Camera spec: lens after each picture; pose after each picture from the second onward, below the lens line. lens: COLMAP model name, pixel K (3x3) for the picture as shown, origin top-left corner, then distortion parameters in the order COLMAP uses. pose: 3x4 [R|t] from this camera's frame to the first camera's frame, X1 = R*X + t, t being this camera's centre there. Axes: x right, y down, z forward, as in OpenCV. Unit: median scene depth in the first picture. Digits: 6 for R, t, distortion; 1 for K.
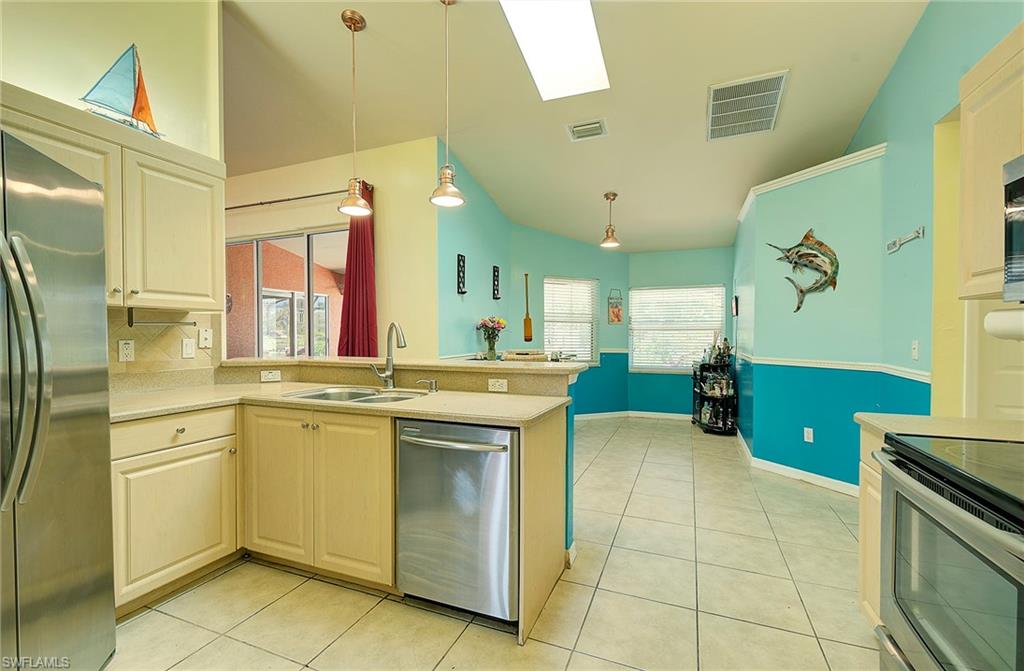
lens RADIAL K [[432.7, 0, 514.6], [0, 432.7, 348.2], [0, 0, 1]] dist [0.002559, -0.000172]
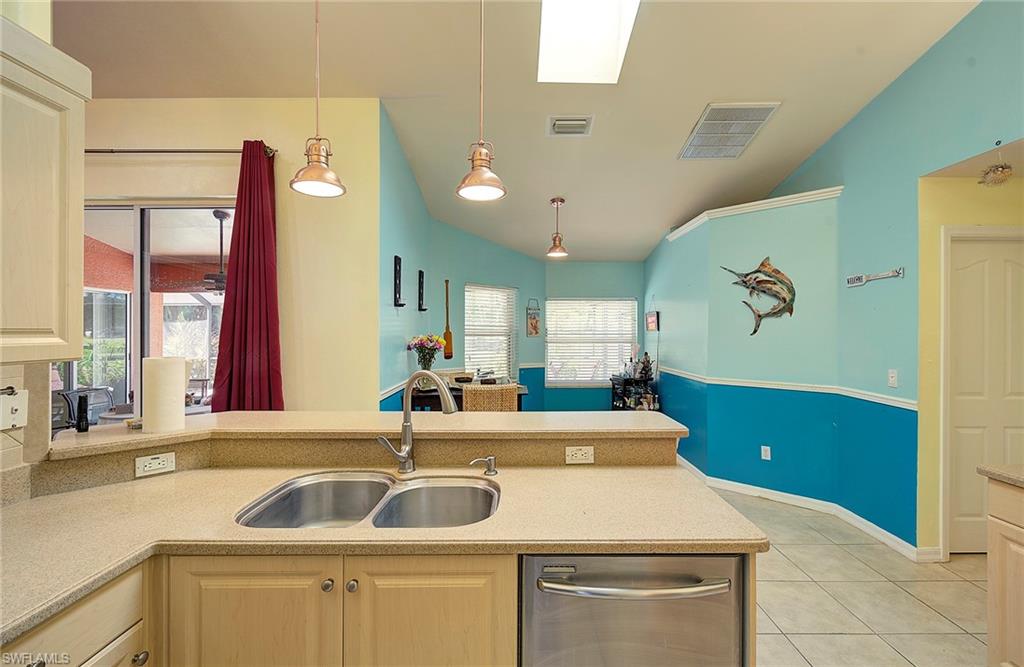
lens RADIAL K [[441.6, 0, 520.5], [0, 441.6, 338.2], [0, 0, 1]] dist [0.001684, -0.000573]
pose [[0.926252, -0.004880, 0.376873, -0.271233], [0.012057, 0.999788, -0.016689, -0.066053], [-0.376712, 0.020002, 0.926114, 0.231518]]
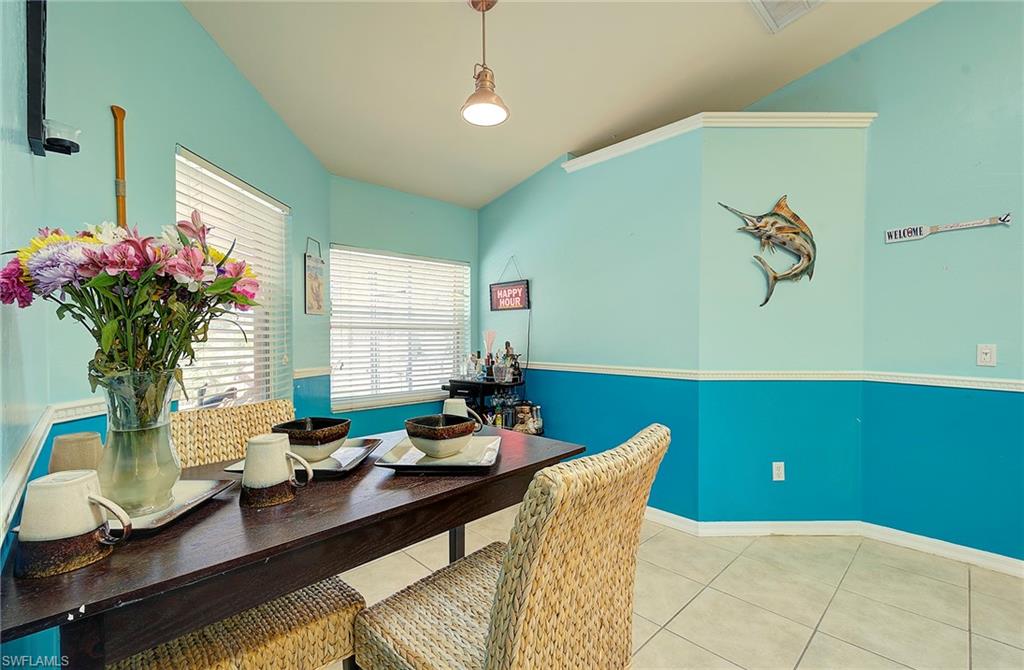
lens RADIAL K [[441.6, 0, 520.5], [0, 441.6, 339.7], [0, 0, 1]] dist [0.001684, -0.000573]
pose [[0.407213, -0.010770, 0.913270, -0.195197], [0.029854, 0.999553, -0.001523, -0.038472], [-0.912845, 0.027885, 0.407352, 1.089253]]
